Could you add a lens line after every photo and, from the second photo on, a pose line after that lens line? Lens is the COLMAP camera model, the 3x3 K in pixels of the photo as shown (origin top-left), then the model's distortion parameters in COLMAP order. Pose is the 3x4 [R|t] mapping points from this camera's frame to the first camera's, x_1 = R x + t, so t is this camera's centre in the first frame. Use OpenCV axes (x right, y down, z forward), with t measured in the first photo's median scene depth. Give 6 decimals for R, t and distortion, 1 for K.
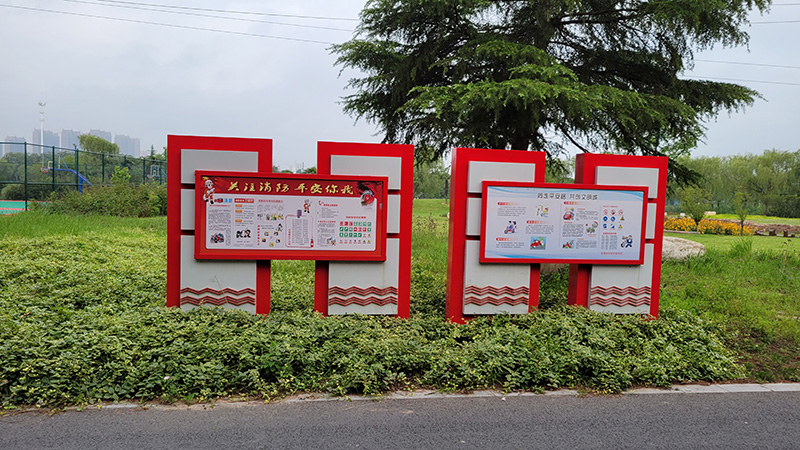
lens RADIAL K [[618.0, 0, 400.0], [0, 618.0, 225.0], [0, 0, 1]] dist [0.038195, -0.004086]
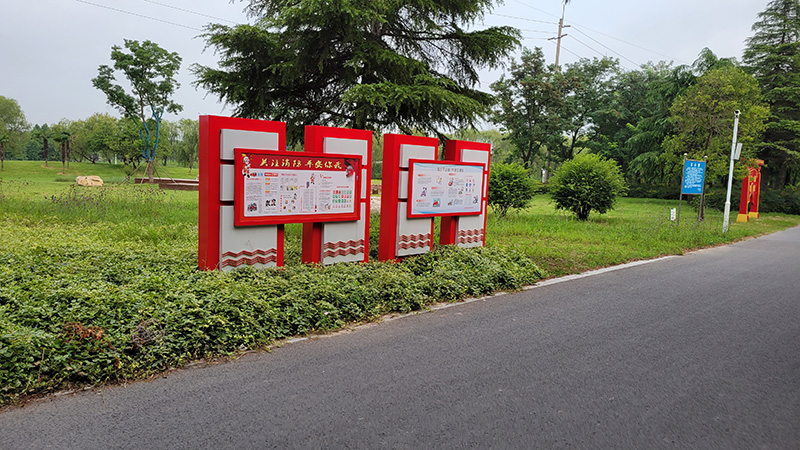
lens RADIAL K [[618.0, 0, 400.0], [0, 618.0, 225.0], [0, 0, 1]] dist [0.038195, -0.004086]
pose [[0.789130, -0.056147, 0.611654, -0.771076], [0.019269, 0.997586, 0.066714, -0.017063], [-0.613923, -0.040860, 0.788307, -0.082528]]
